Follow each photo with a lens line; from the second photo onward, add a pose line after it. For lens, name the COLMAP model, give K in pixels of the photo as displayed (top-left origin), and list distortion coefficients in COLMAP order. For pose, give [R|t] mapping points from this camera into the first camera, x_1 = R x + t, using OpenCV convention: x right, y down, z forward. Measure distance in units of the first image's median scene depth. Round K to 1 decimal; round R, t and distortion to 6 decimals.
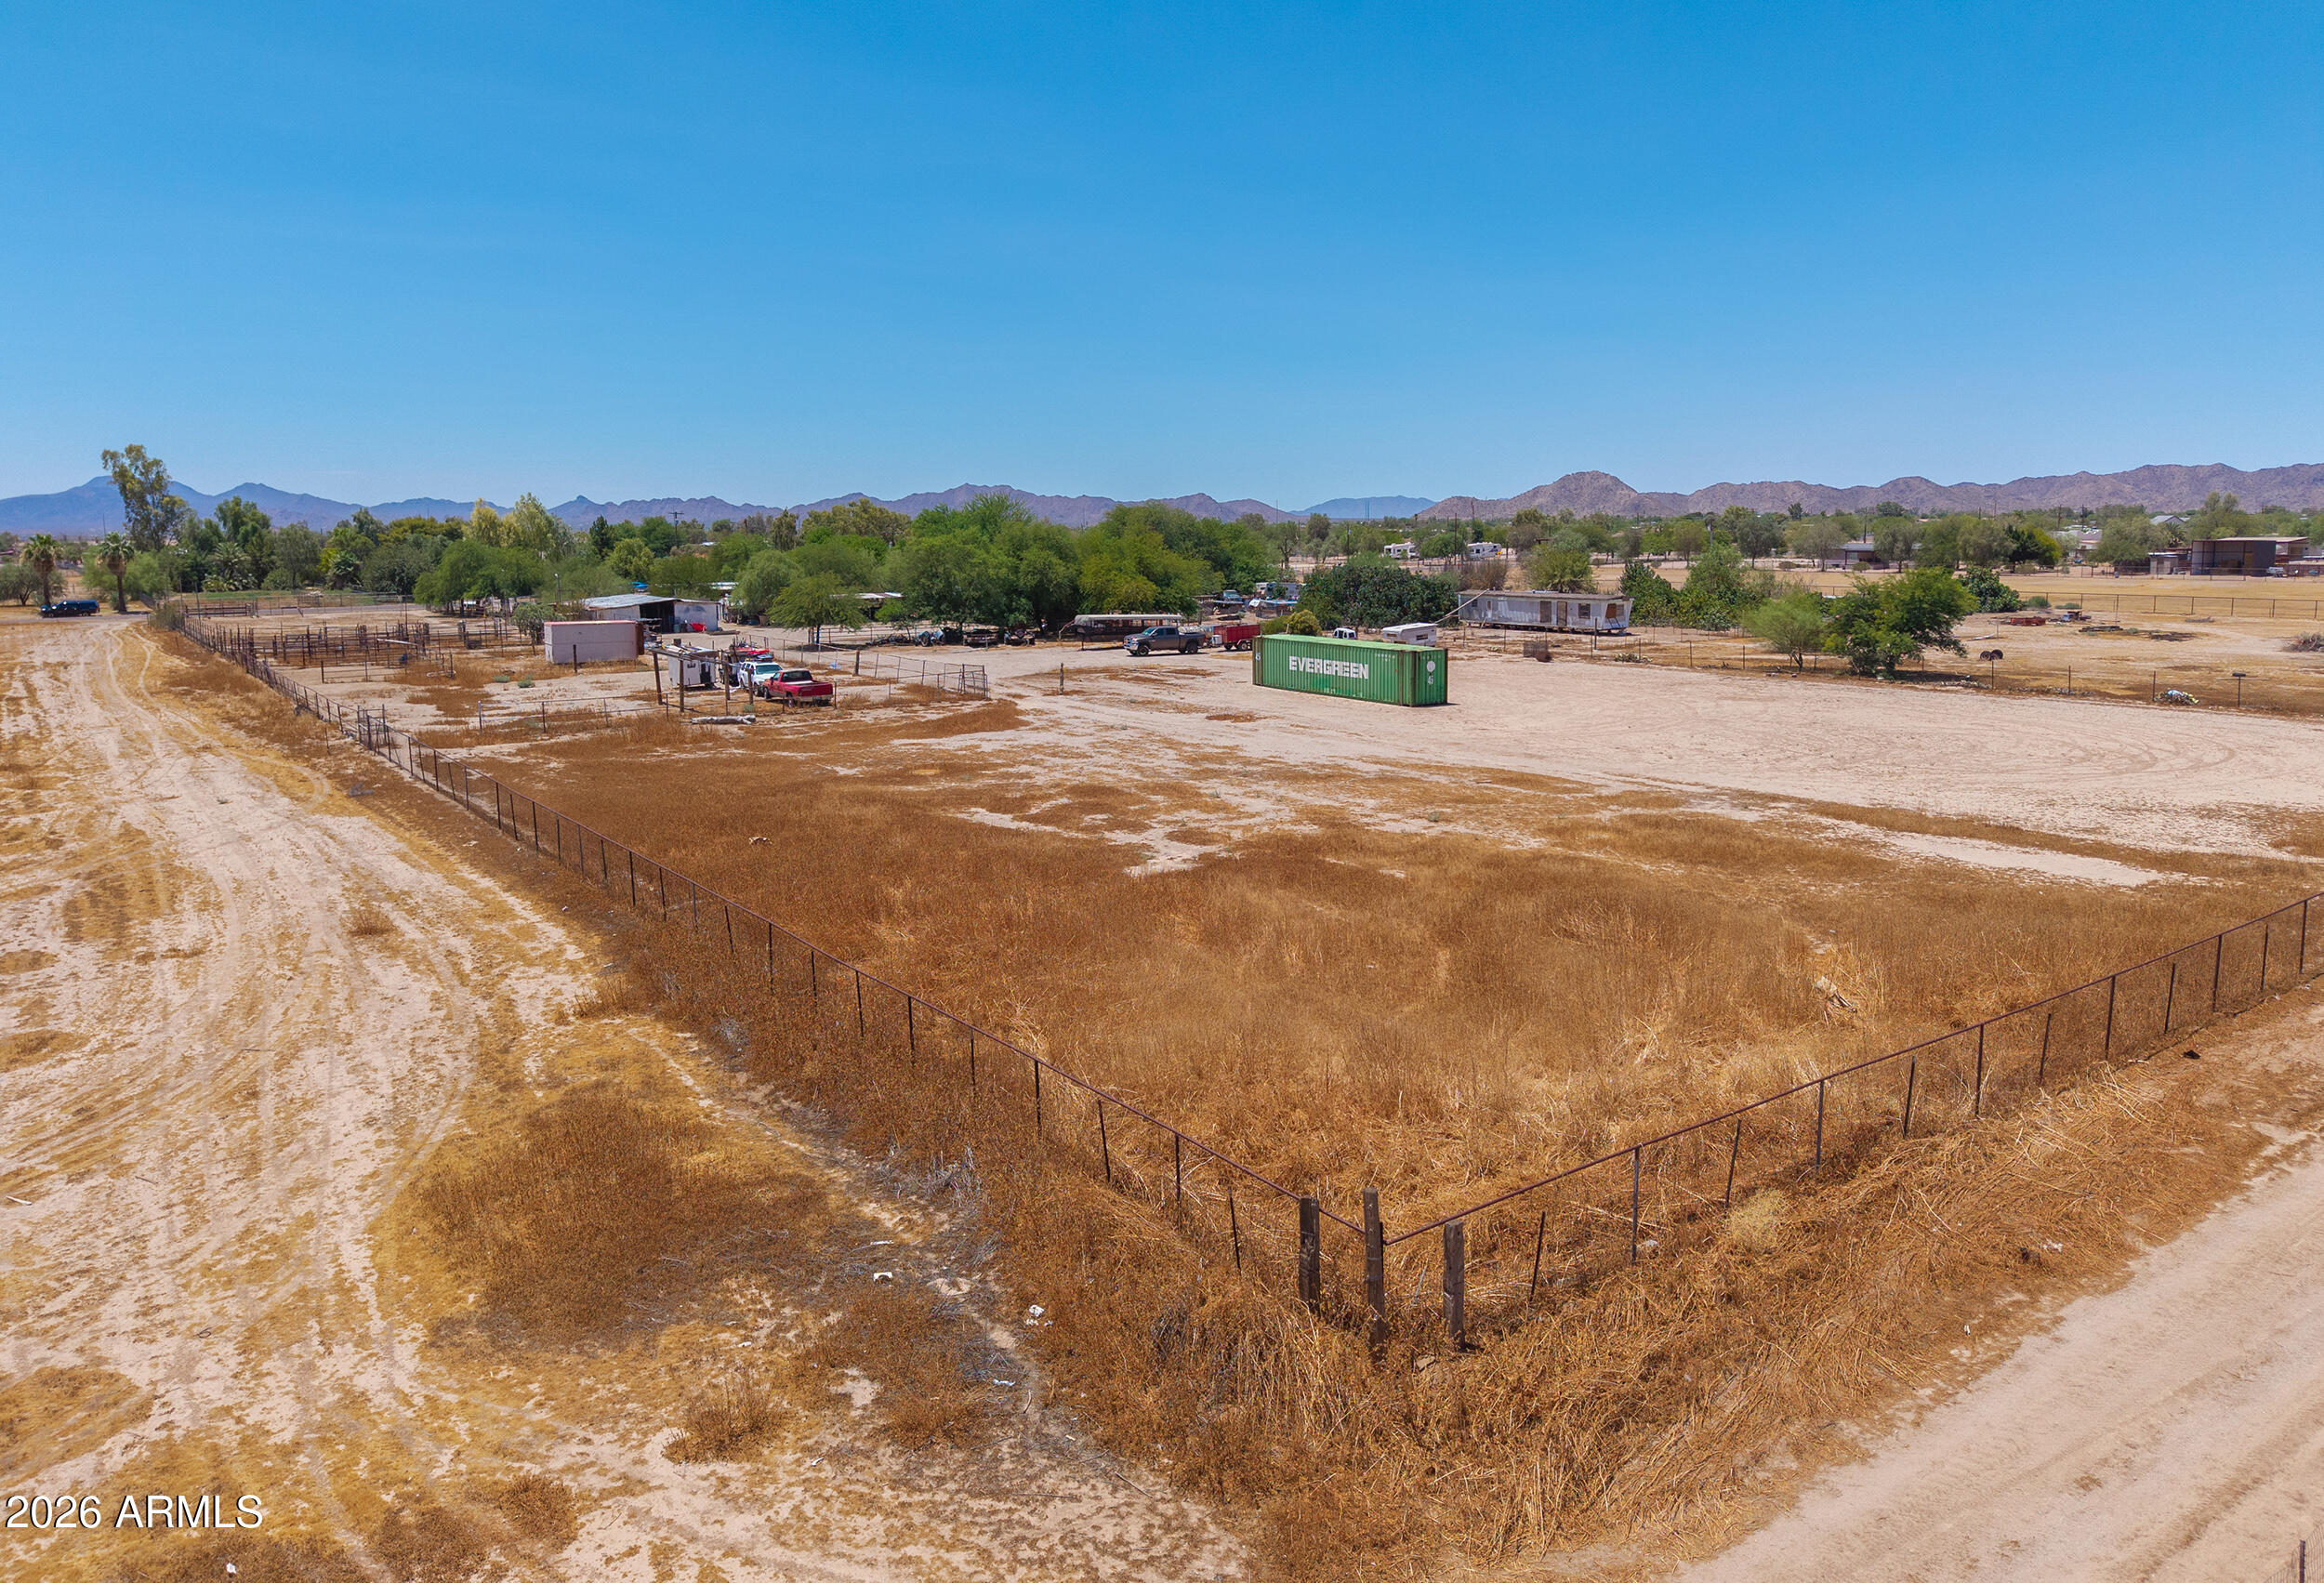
lens RADIAL K [[1547.1, 0, 1181.1], [0, 1547.1, 786.1], [0, 0, 1]] dist [0.042572, -0.042760]
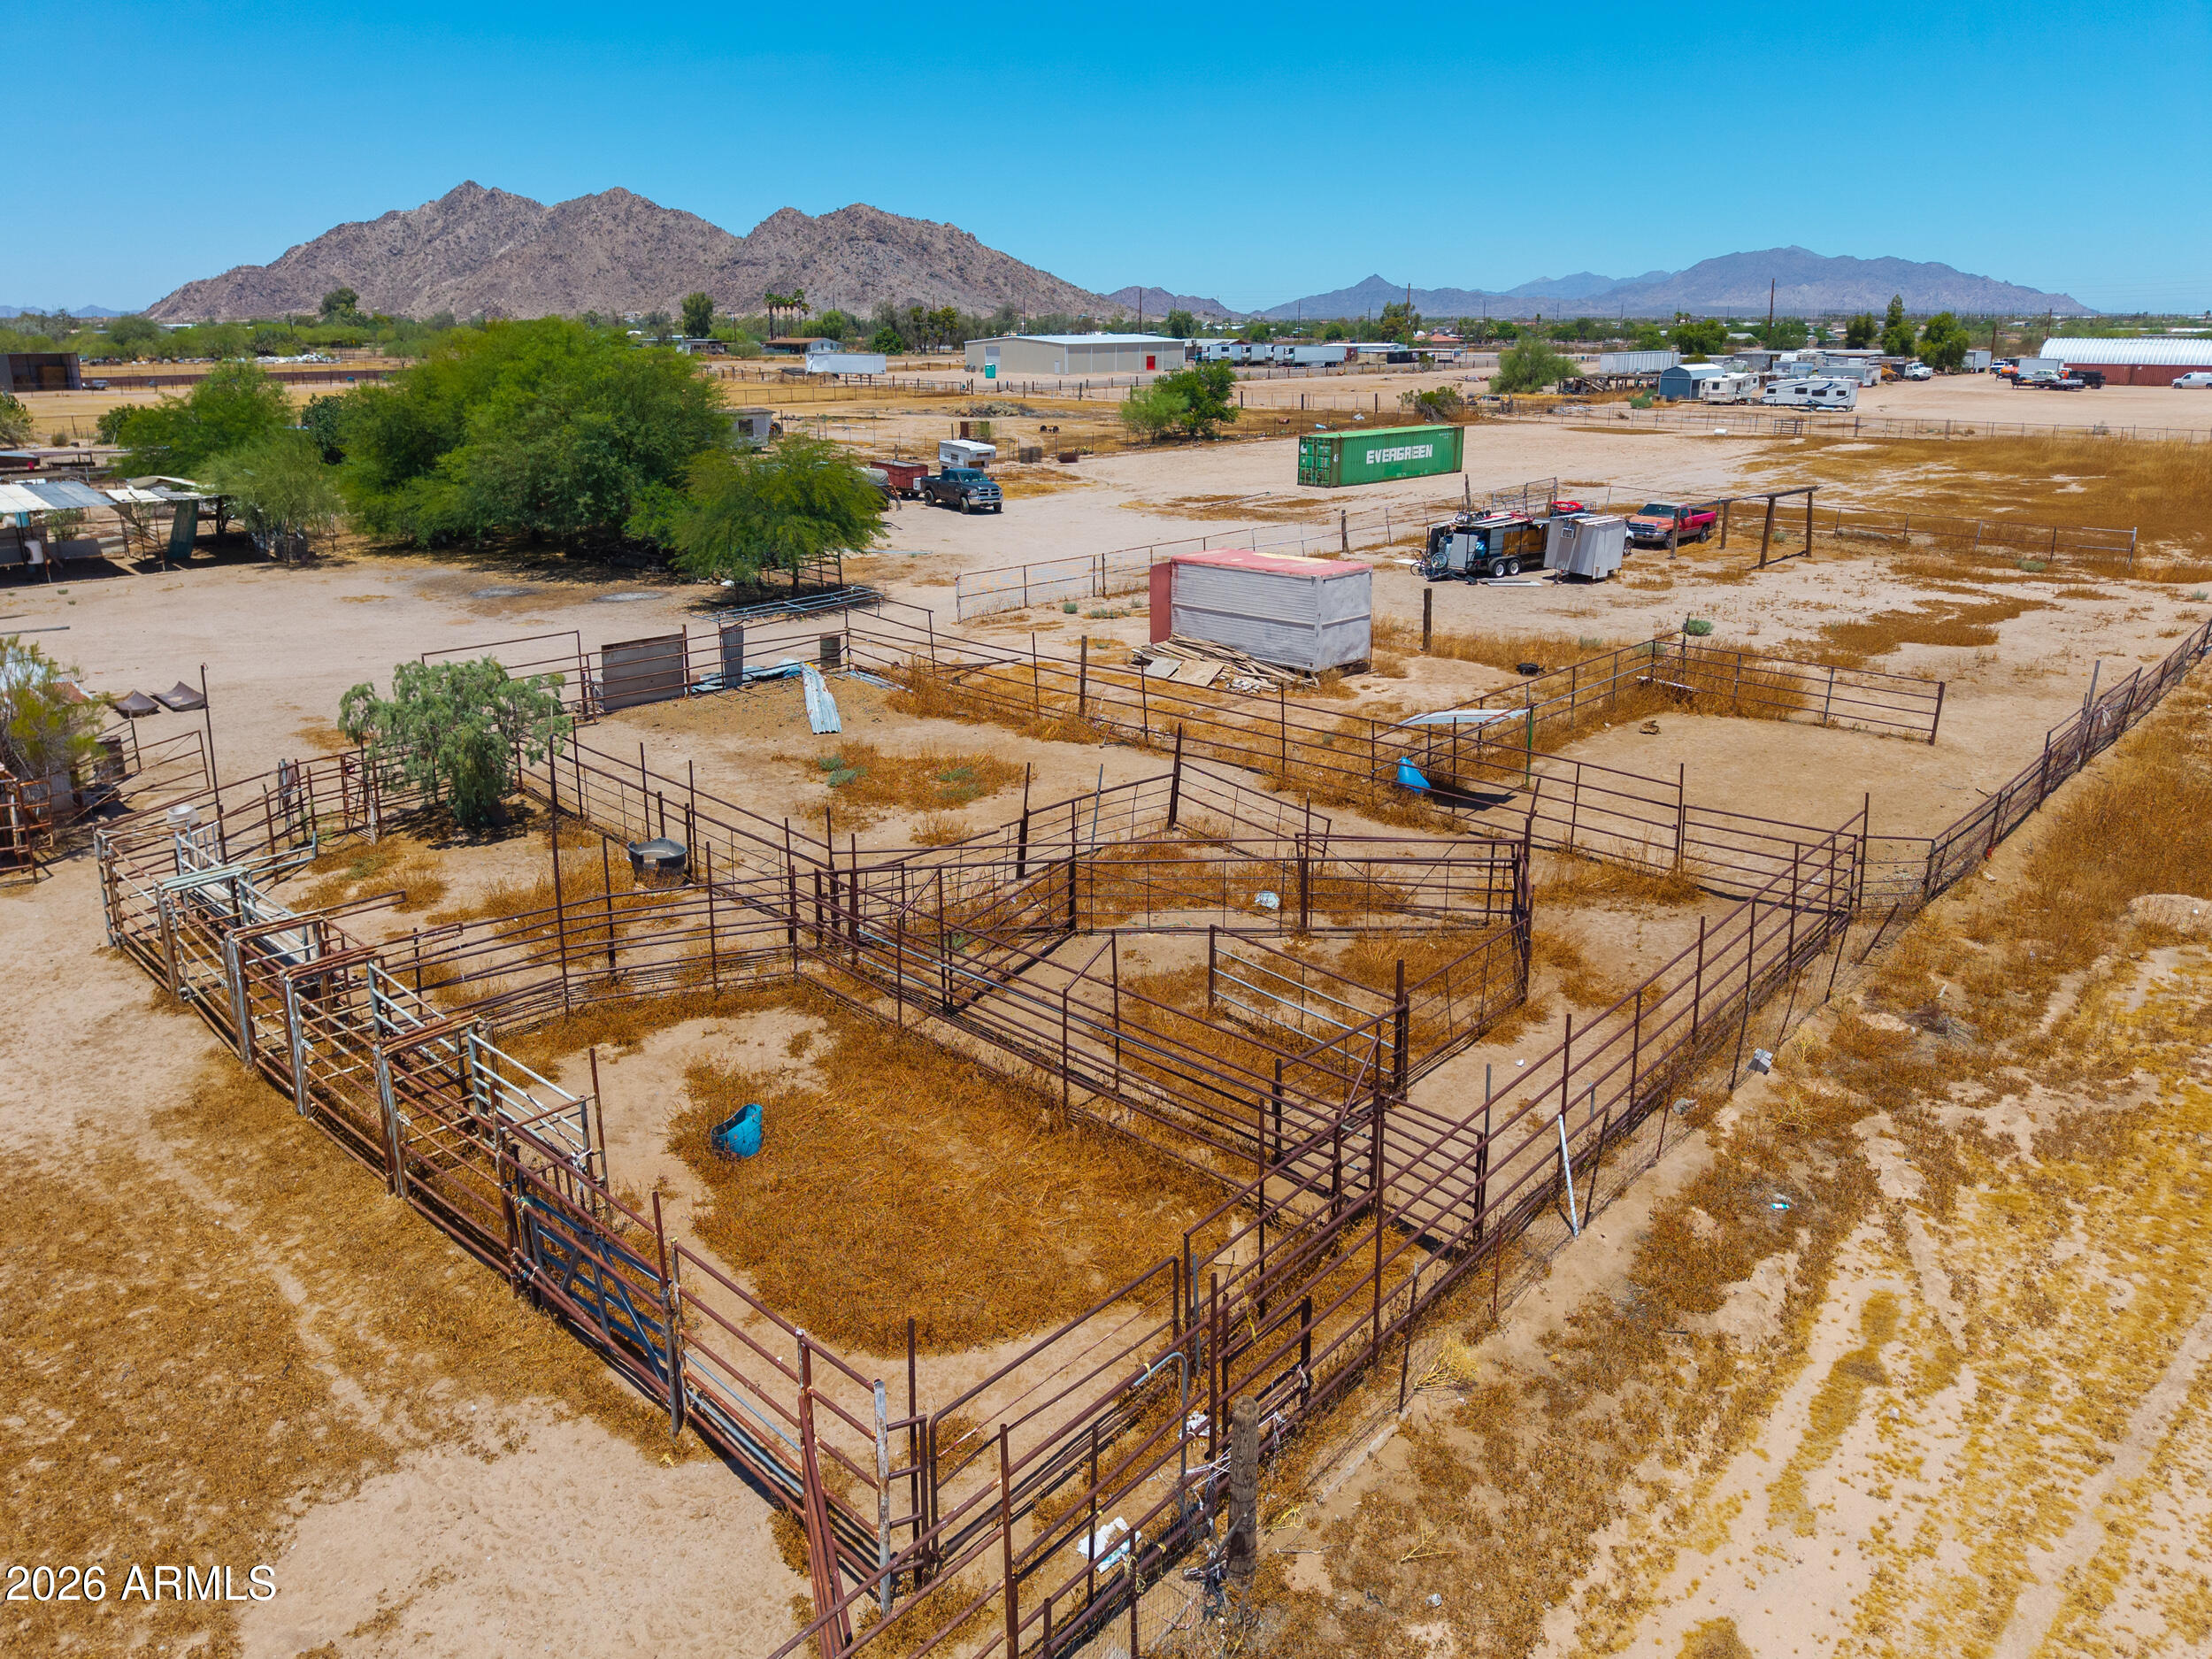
lens RADIAL K [[1511.2, 0, 1118.4], [0, 1511.2, 742.9], [0, 0, 1]] dist [0.042265, -0.044209]
pose [[-0.197643, -0.253408, 0.946954, -1.037989], [0.166163, 0.943370, 0.287129, -0.246489], [-0.966089, 0.214097, -0.144343, 1.504977]]
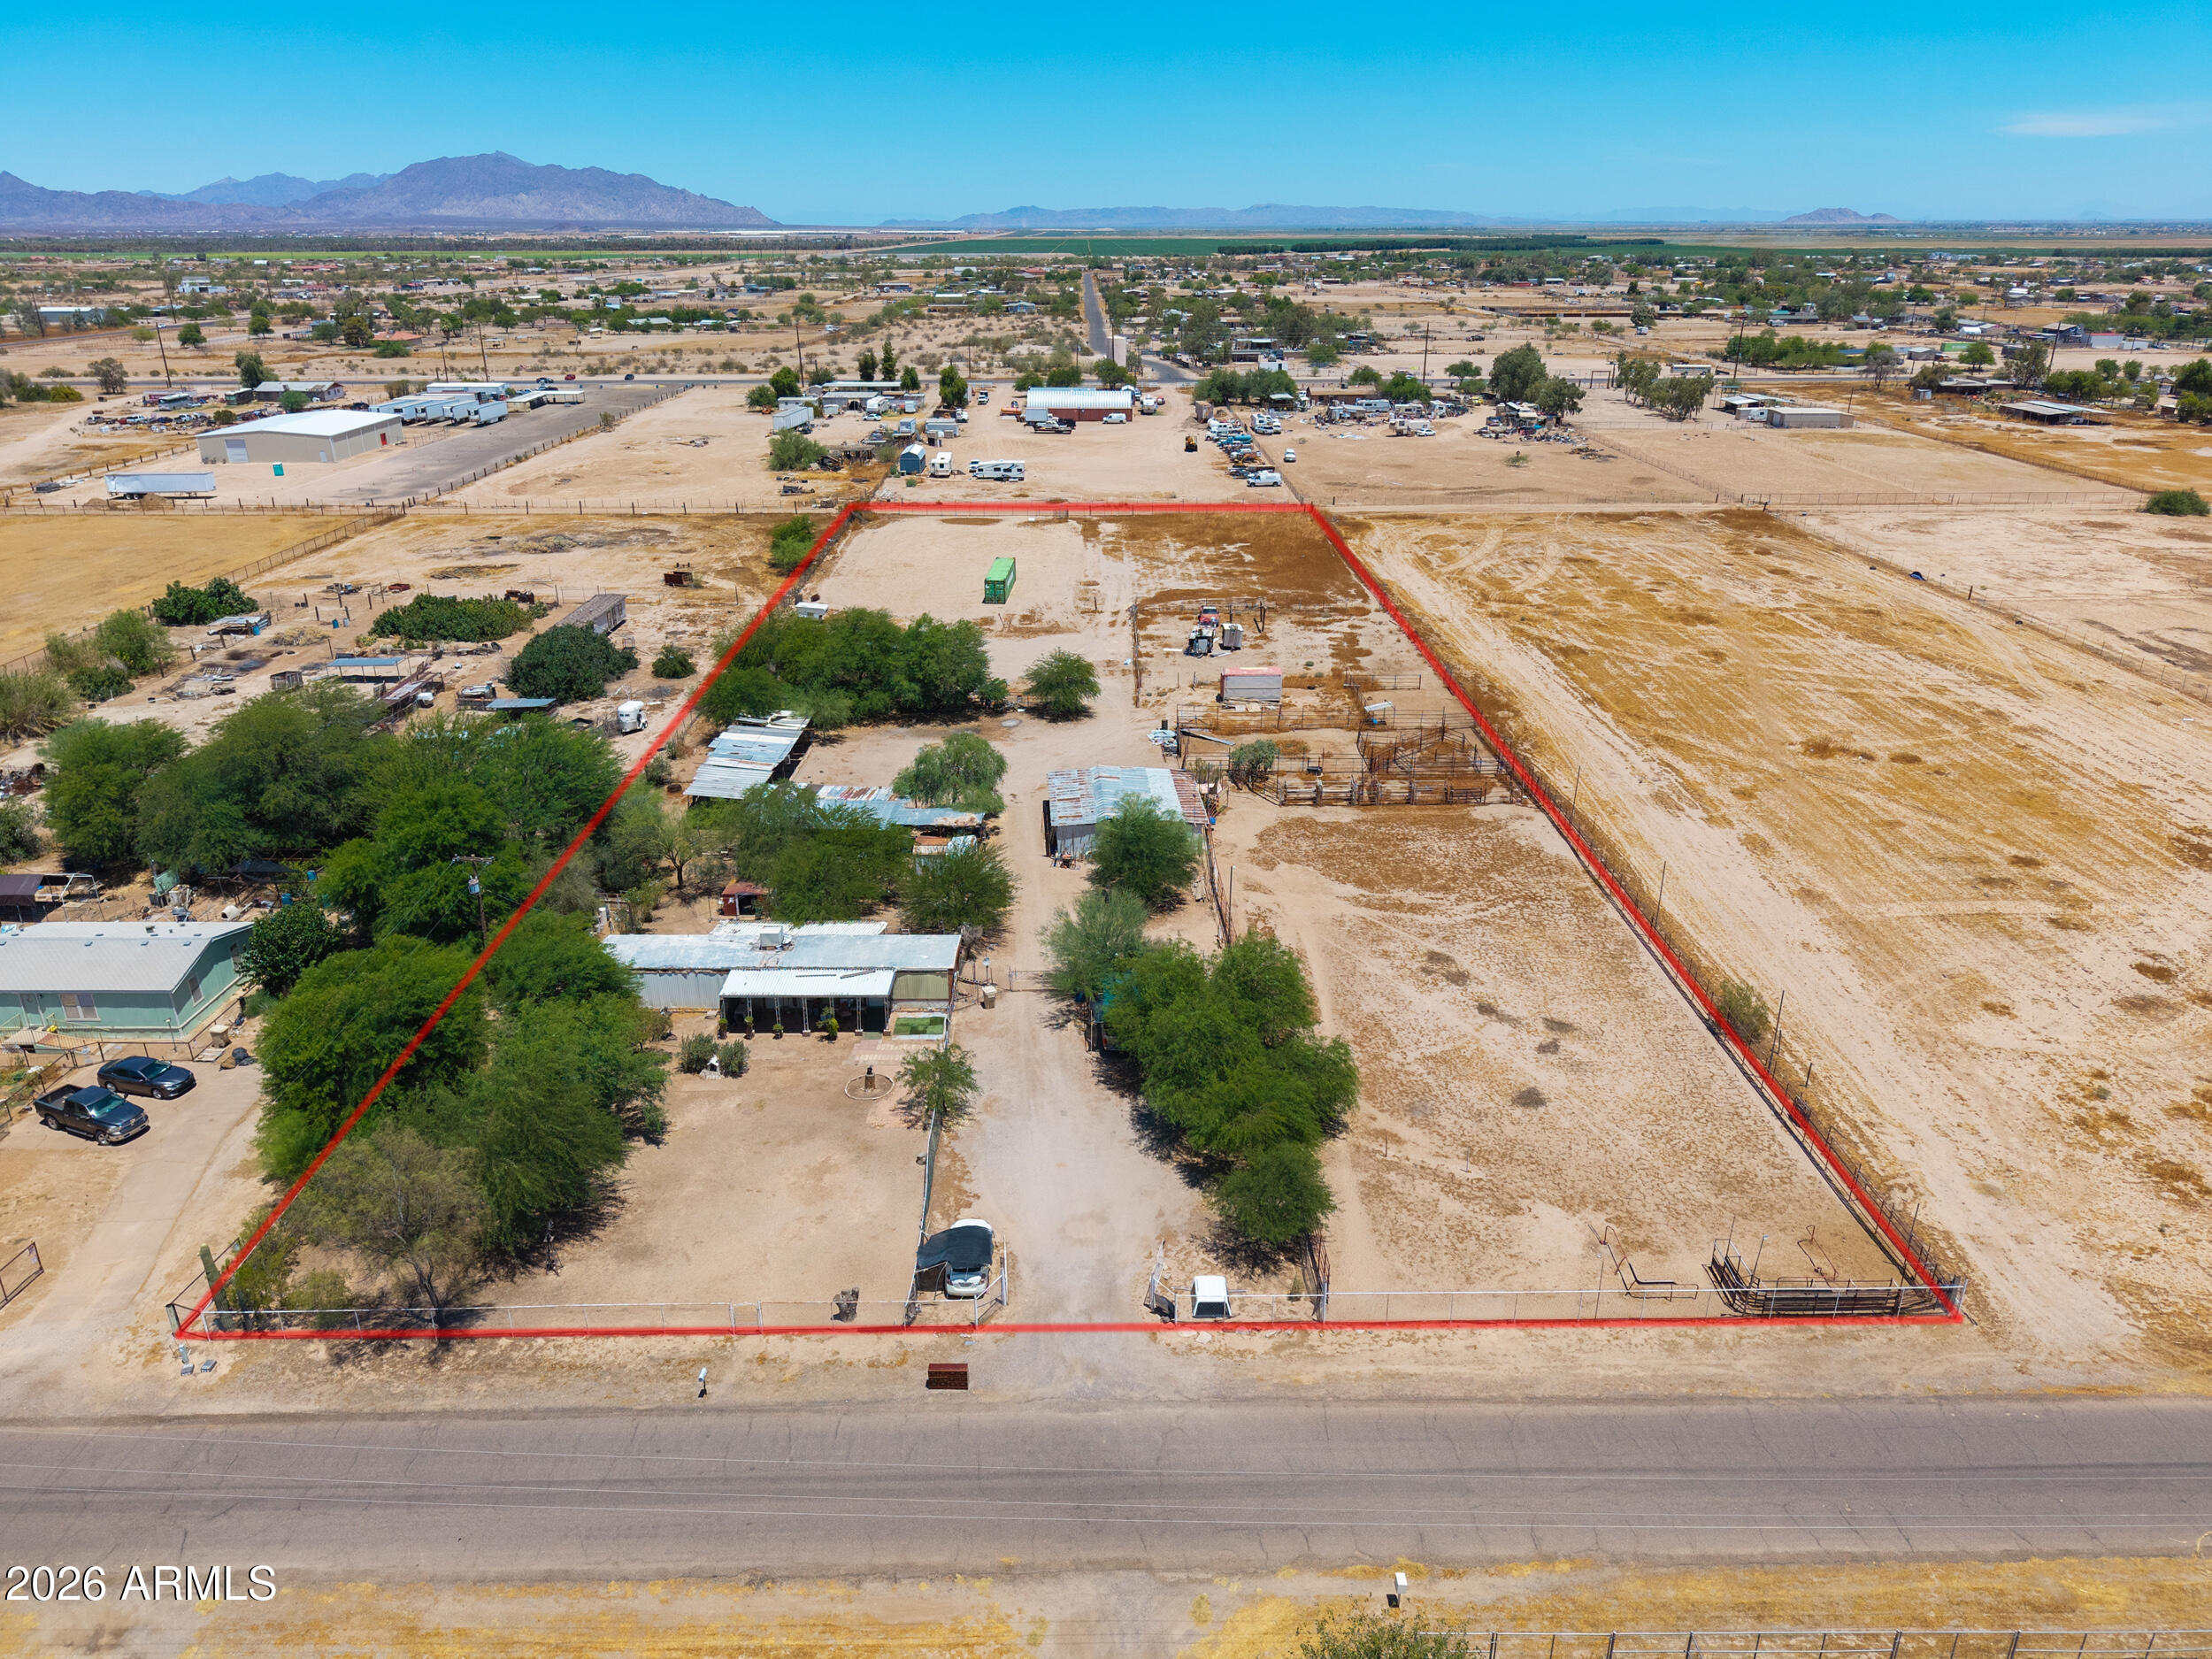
lens RADIAL K [[1491.1, 0, 1112.0], [0, 1491.1, 829.8], [0, 0, 1]] dist [0.035674, -0.034715]
pose [[-0.816233, -0.205120, 0.540083, -1.391682], [0.105863, 0.865914, 0.488862, -0.876171], [-0.567941, 0.456200, -0.685073, 2.783150]]
